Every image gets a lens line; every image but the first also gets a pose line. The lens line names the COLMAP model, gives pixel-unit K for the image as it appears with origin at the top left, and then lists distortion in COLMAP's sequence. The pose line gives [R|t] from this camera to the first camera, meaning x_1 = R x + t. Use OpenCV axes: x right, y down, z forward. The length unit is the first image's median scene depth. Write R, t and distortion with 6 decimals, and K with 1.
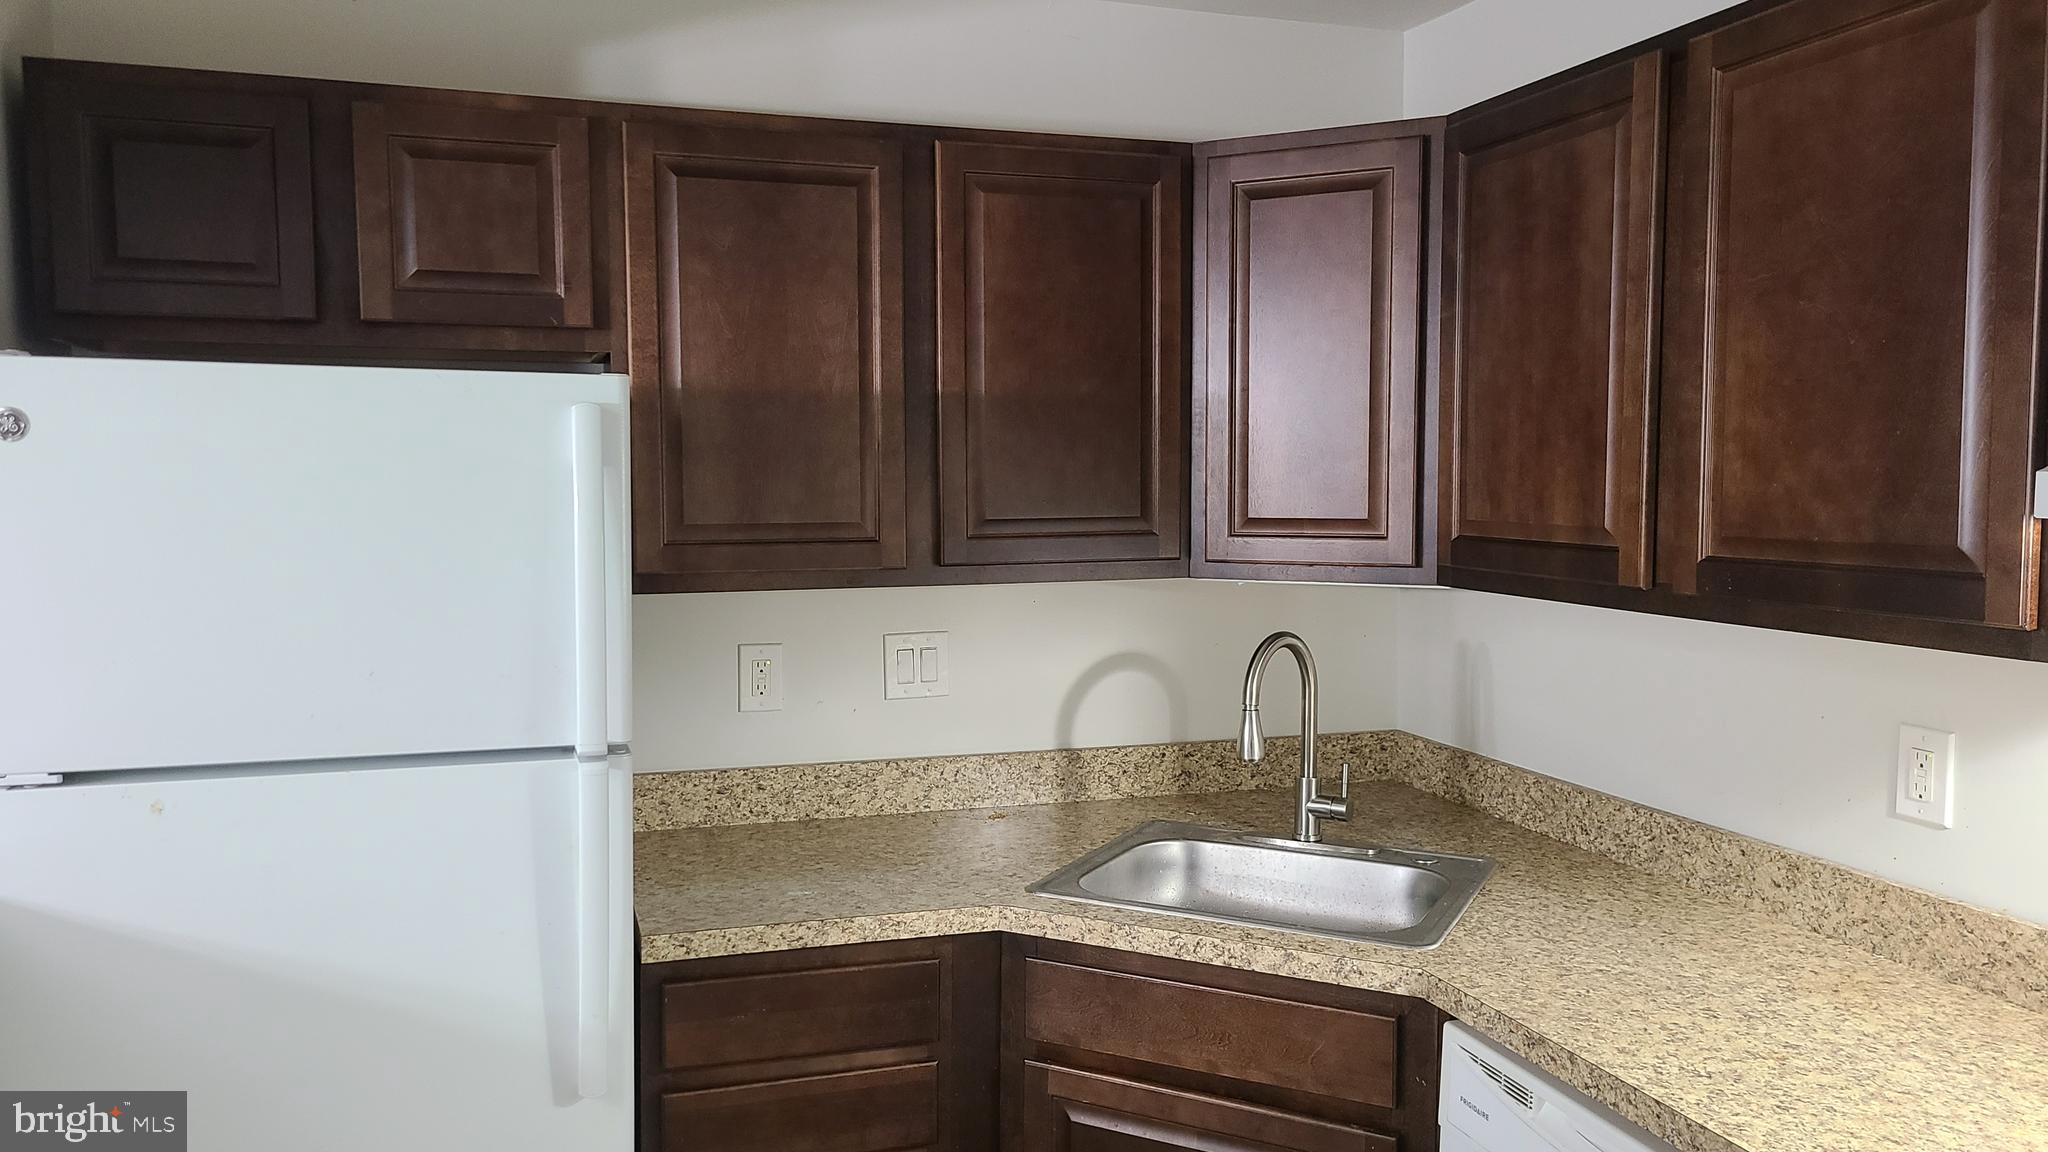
lens RADIAL K [[1516.9, 0, 1021.7], [0, 1516.9, 582.1], [0, 0, 1]] dist [0.060221, -0.042961]
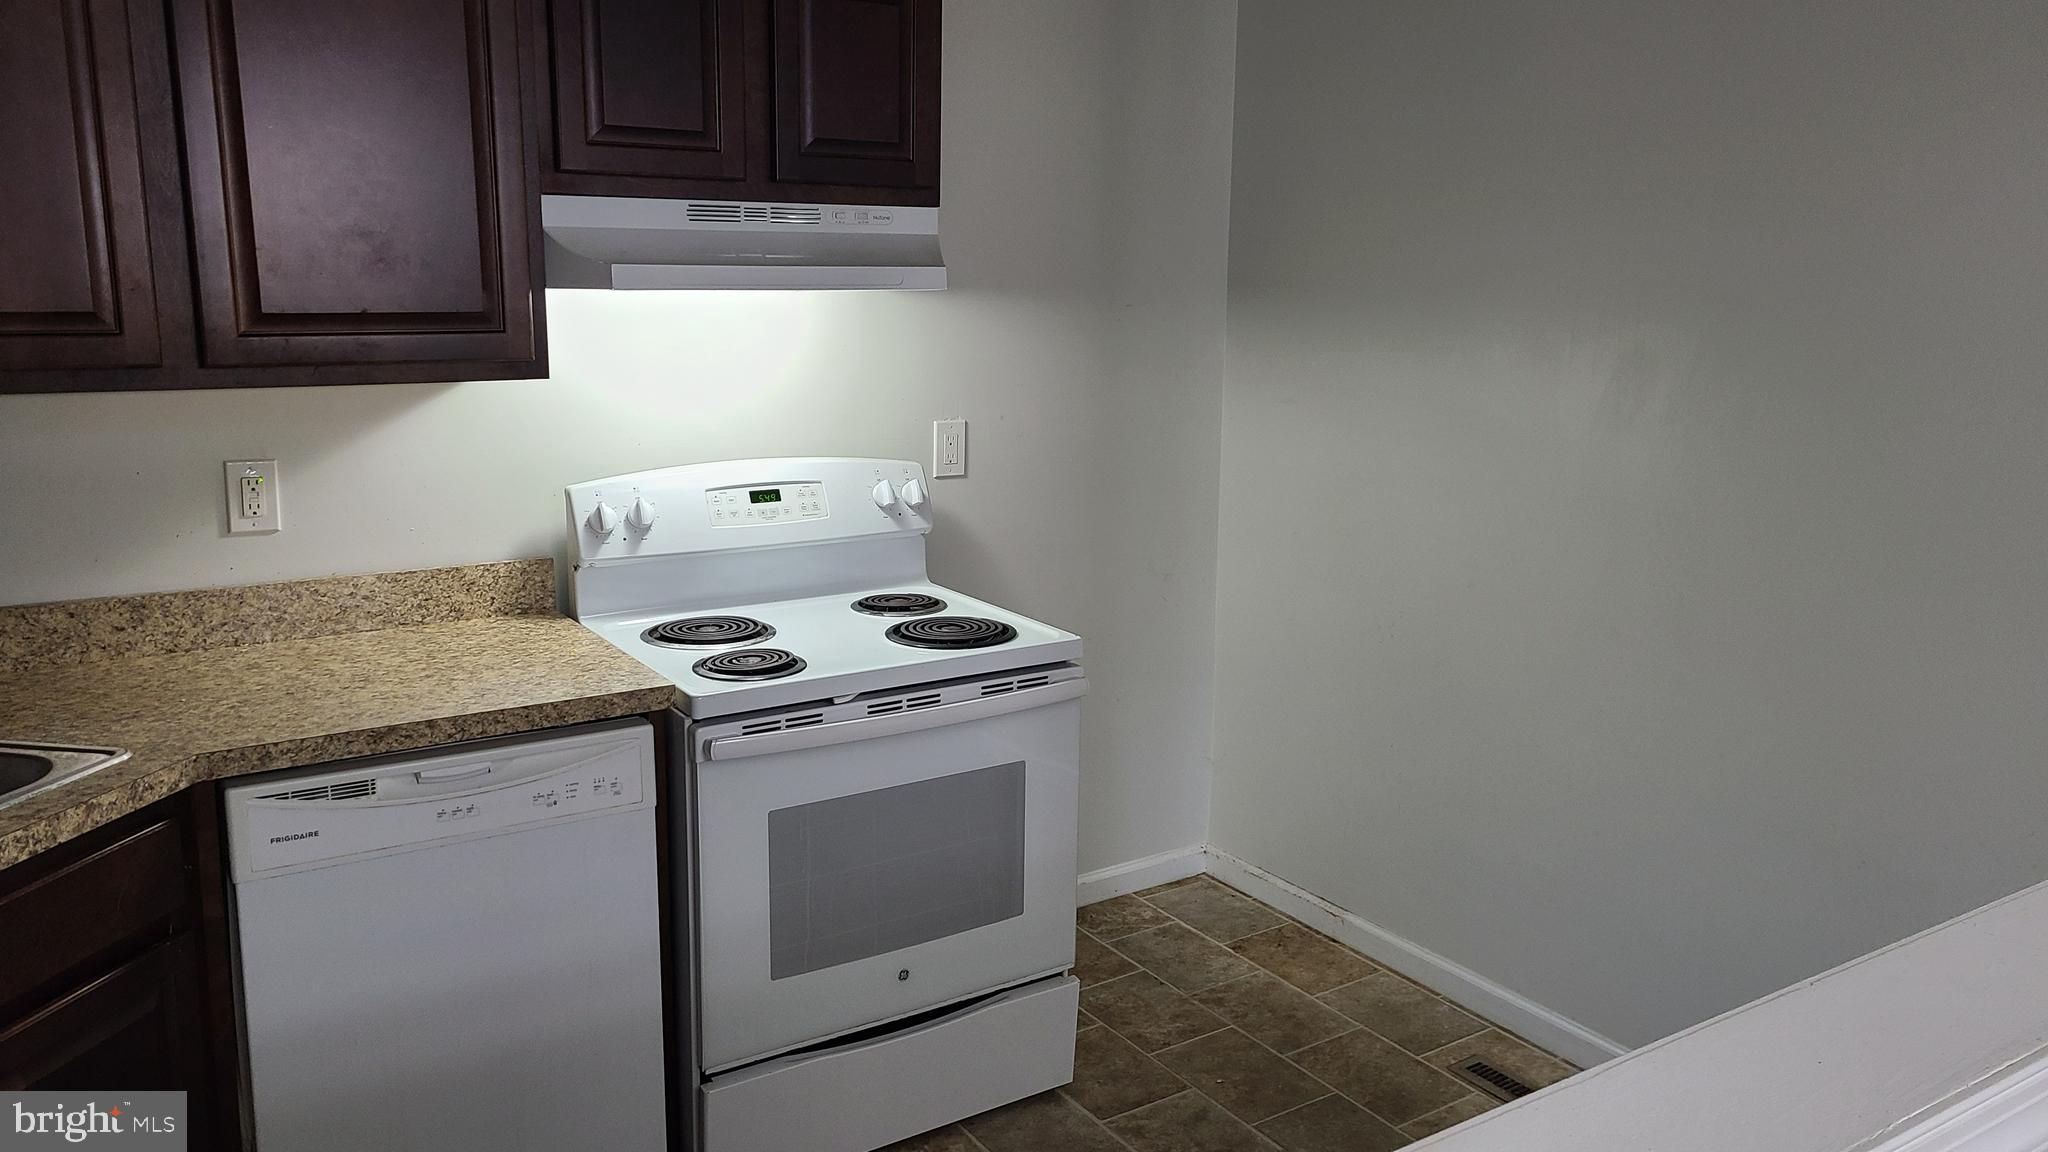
lens RADIAL K [[1578.5, 0, 1024.9], [0, 1578.5, 568.6], [0, 0, 1]] dist [0.063810, -0.001923]
pose [[-0.259442, -0.192398, 0.946400, -0.764894], [0.061564, 0.974667, 0.215021, -0.057850], [-0.963794, 0.114050, -0.241025, 0.616513]]
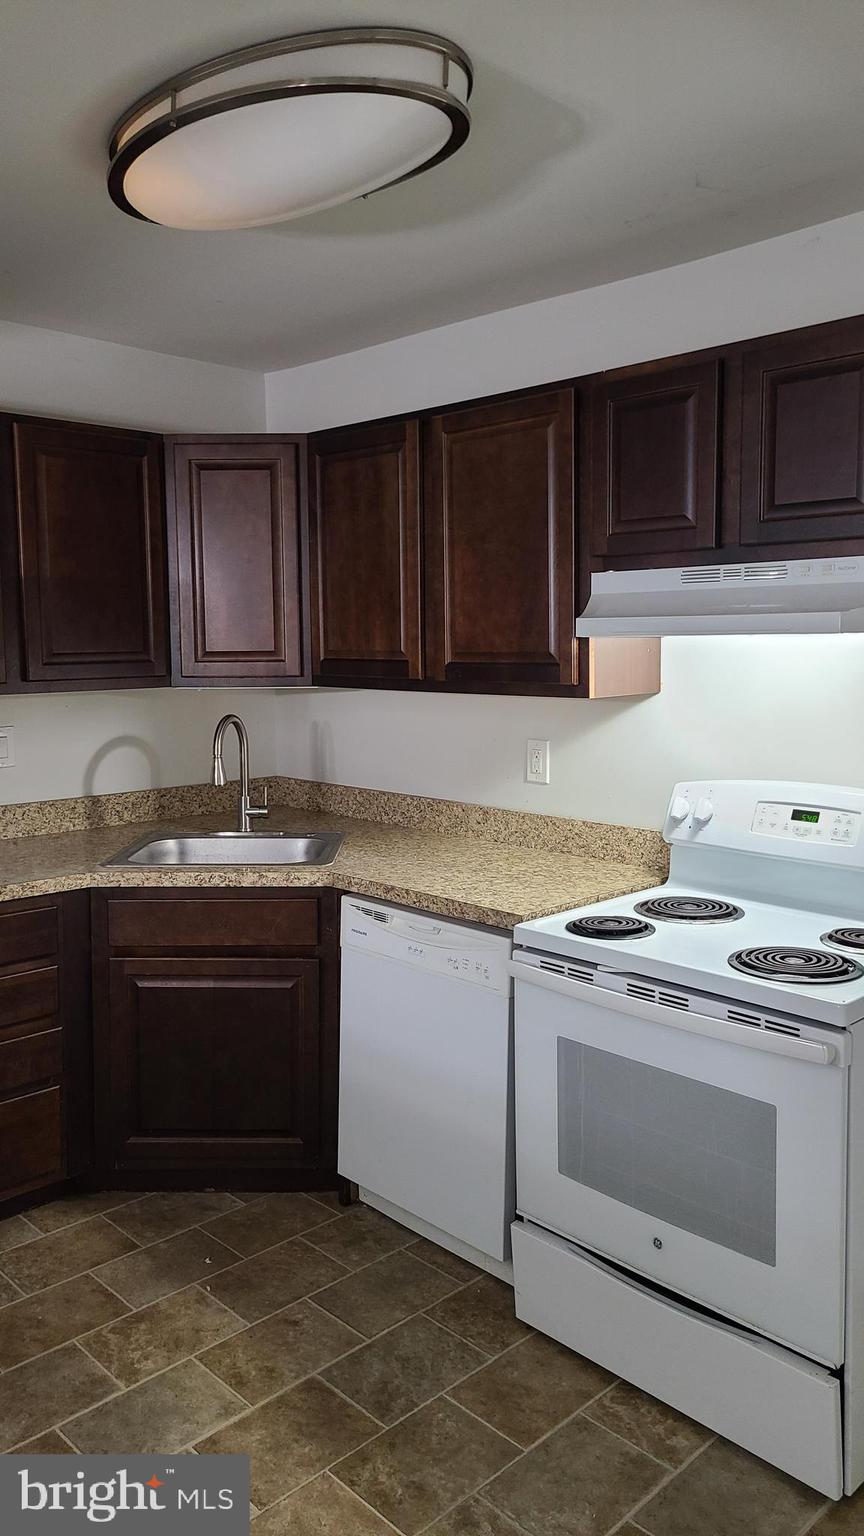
lens RADIAL K [[1137.7, 0, 428.6], [0, 1137.7, 742.3], [0, 0, 1]] dist [0.060221, -0.042961]
pose [[0.898236, -0.045595, 0.437143, -0.230202], [0.038296, 0.998941, 0.025500, 0.044552], [-0.437842, -0.006164, 0.899031, -0.342631]]
